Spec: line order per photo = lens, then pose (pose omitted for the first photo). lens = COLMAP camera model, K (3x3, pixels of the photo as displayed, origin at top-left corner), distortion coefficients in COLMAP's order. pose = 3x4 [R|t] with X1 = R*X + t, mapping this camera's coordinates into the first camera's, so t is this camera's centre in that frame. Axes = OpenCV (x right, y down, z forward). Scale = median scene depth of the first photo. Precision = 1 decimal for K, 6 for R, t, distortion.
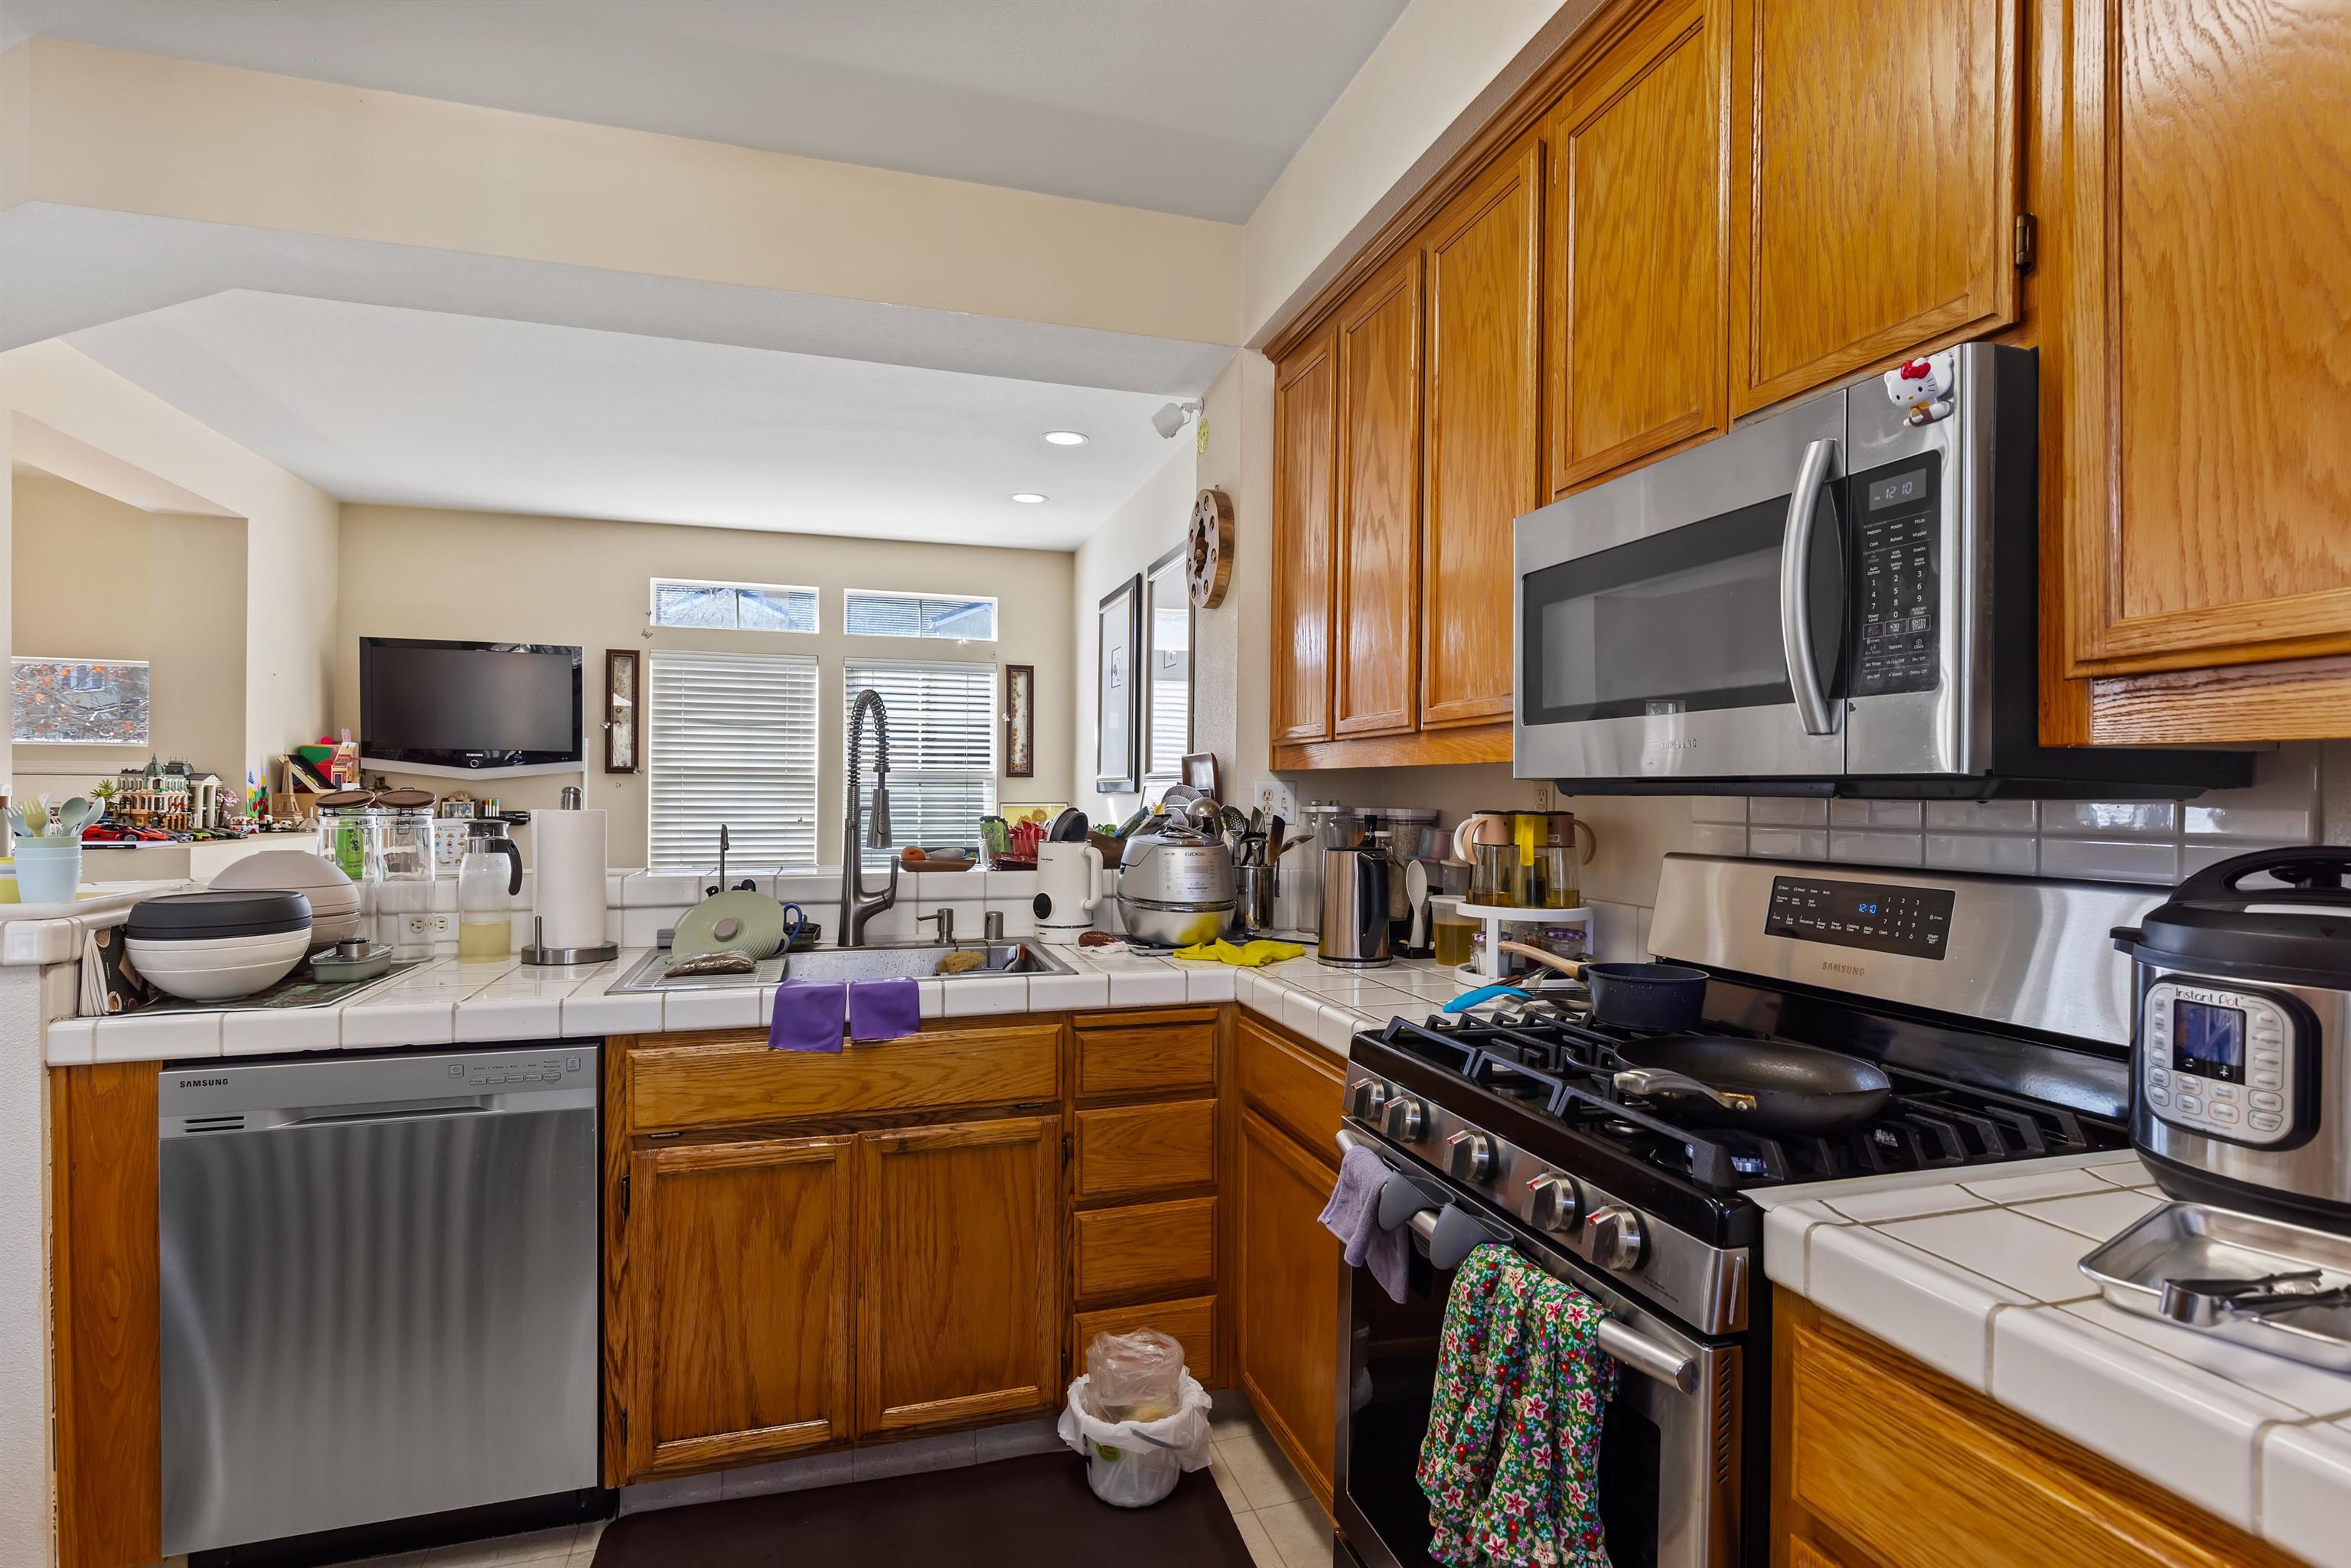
lens RADIAL K [[1134.9, 0, 1176.7], [0, 1134.9, 787.4], [0, 0, 1]] dist [-0.005151, -0.001756]
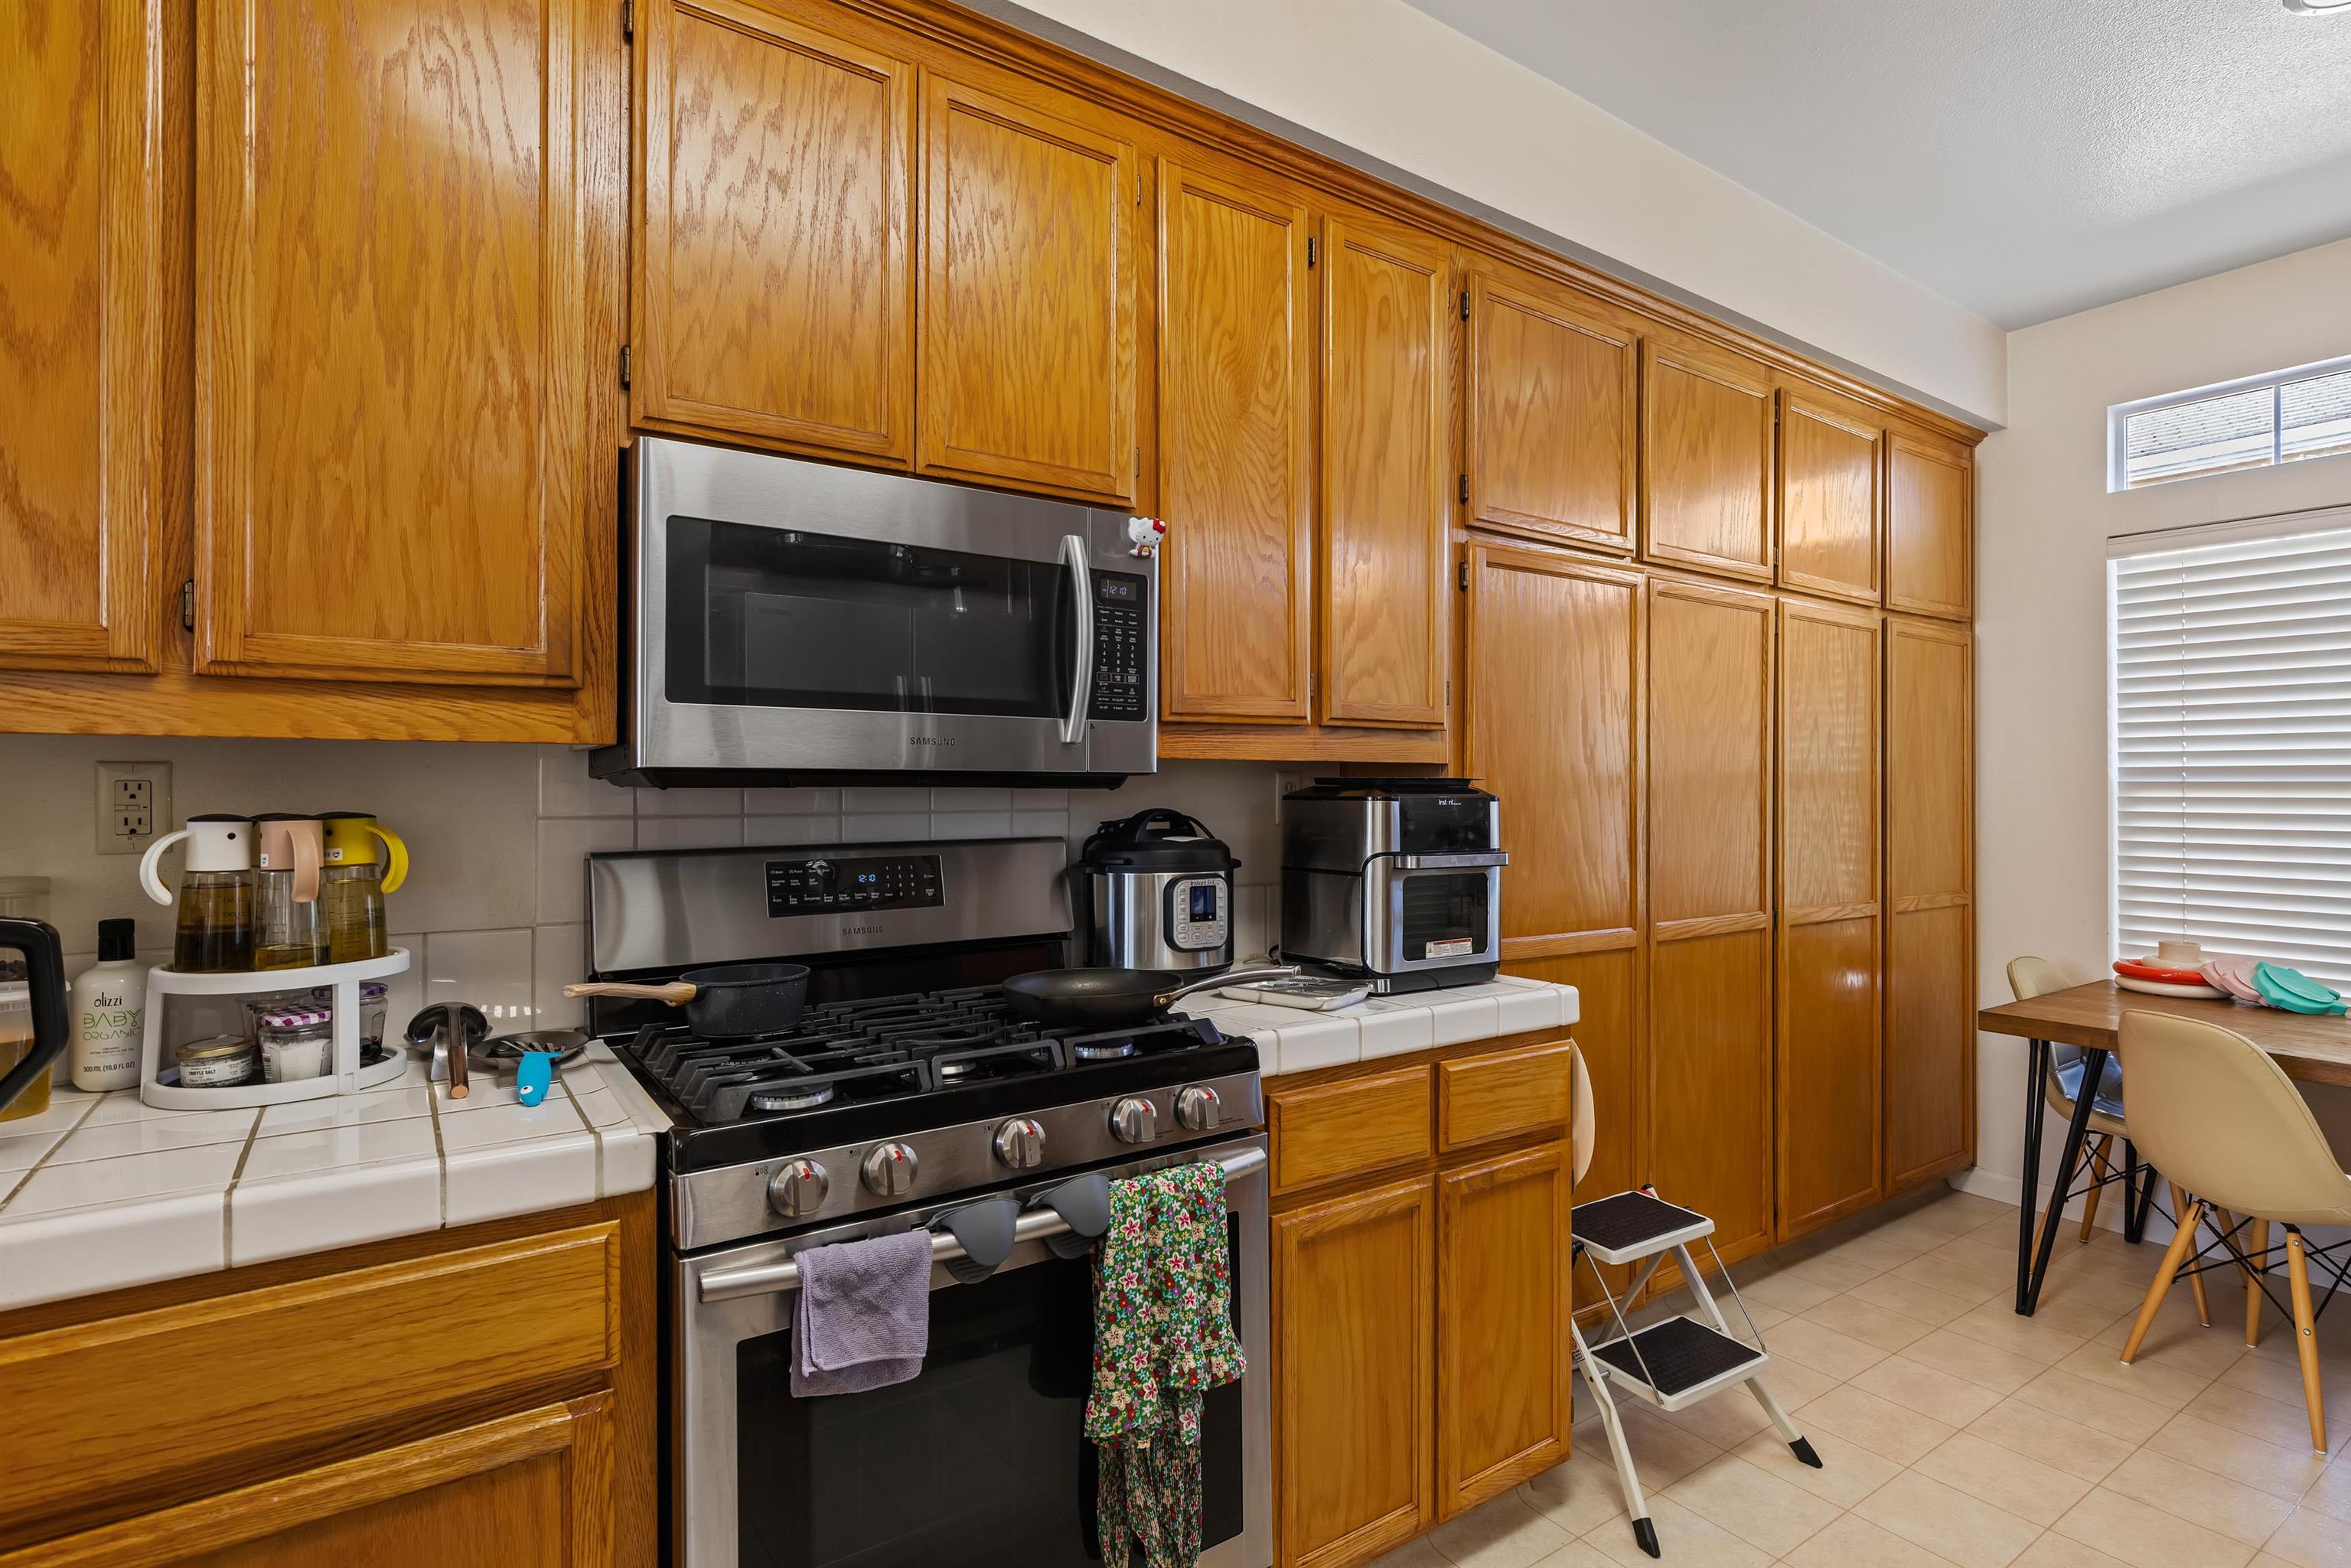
lens RADIAL K [[1198.6, 0, 1175.3], [0, 1198.6, 784.6], [0, 0, 1]] dist [-0.001279, -0.001130]
pose [[-0.307642, -0.006712, 0.951479, -0.742502], [-0.005129, 0.999972, 0.005396, -0.003078], [-0.951488, -0.003221, -0.307668, 1.108821]]
